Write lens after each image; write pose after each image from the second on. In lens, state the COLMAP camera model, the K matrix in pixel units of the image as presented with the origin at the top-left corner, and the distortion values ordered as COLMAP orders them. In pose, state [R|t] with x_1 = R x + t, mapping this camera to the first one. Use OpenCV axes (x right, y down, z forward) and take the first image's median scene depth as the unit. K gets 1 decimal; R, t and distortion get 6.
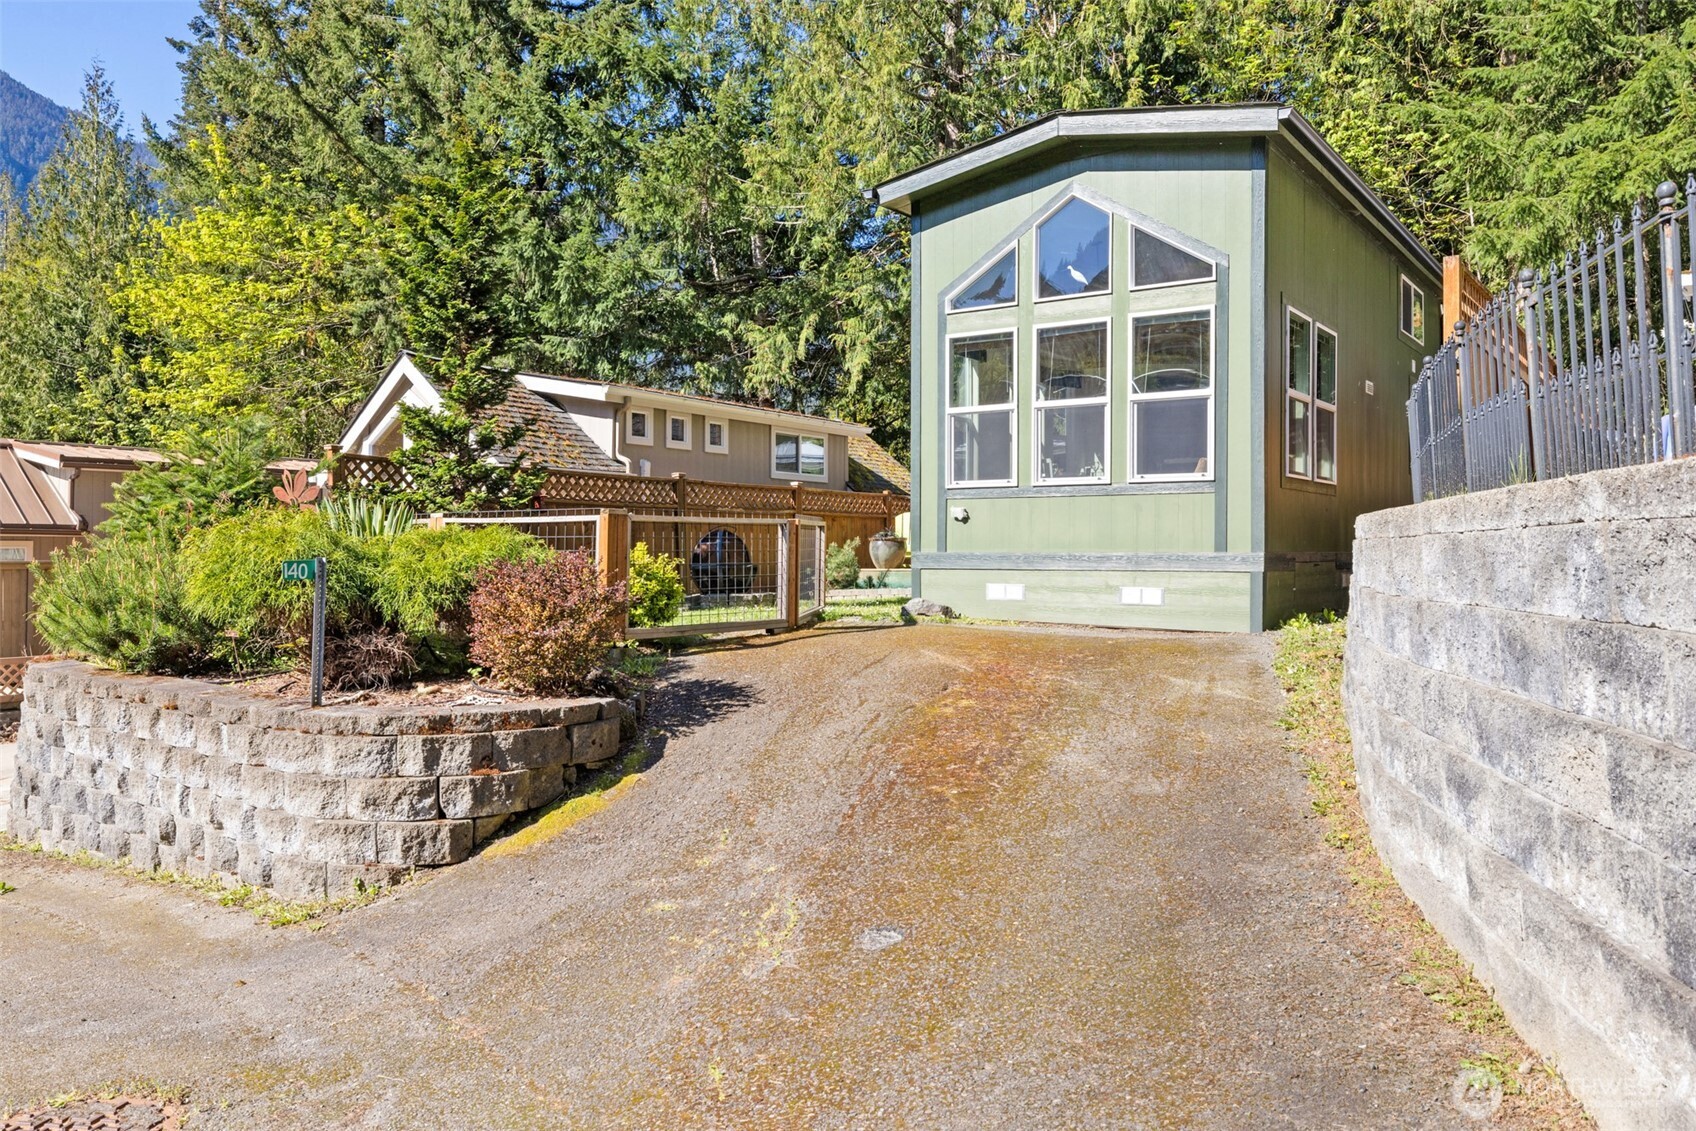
lens RADIAL K [[1233.7, 0, 843.4], [0, 1233.7, 533.1], [0, 0, 1]] dist [-0.009854, 0.004810]
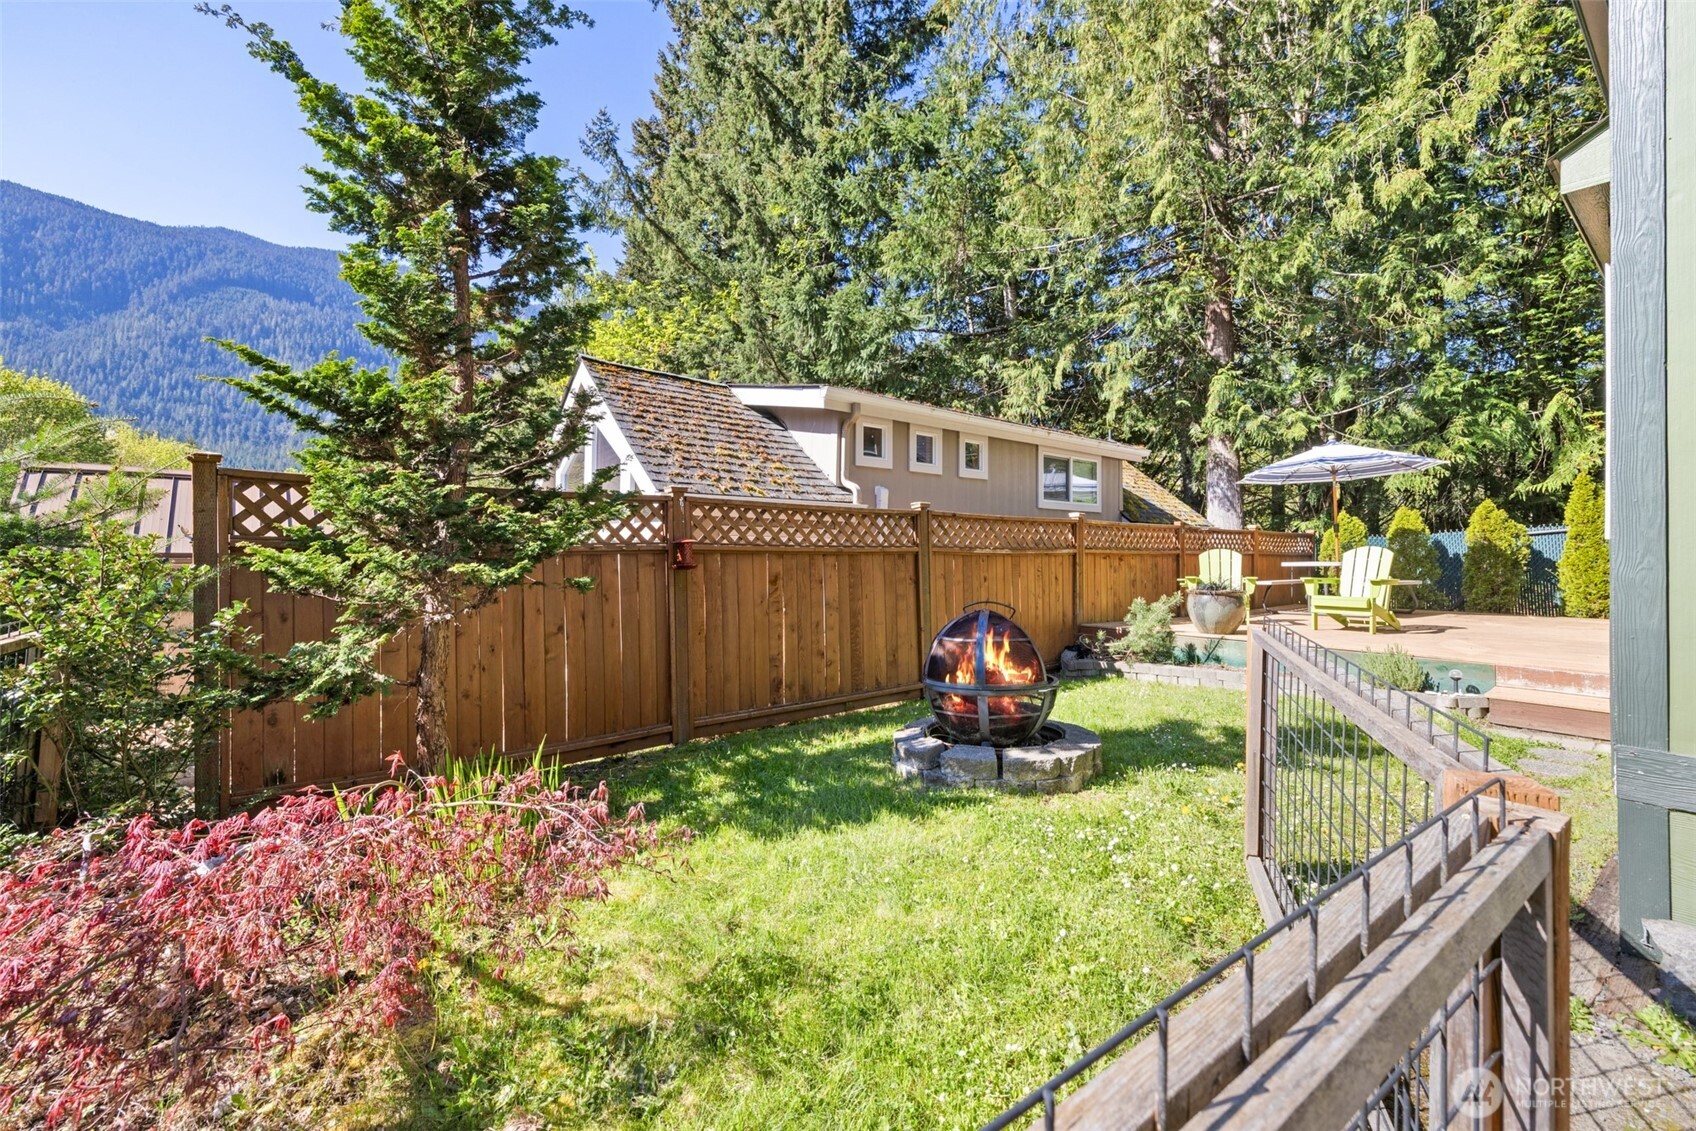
lens RADIAL K [[725.4, 0, 836.2], [0, 725.4, 539.6], [0, 0, 1]] dist [-0.000323, 0.000299]
pose [[0.959166, 0.001424, -0.282841, -0.040662], [-0.001567, 0.999999, -0.000279, -0.017954], [0.282841, 0.000711, 0.959167, 0.386019]]
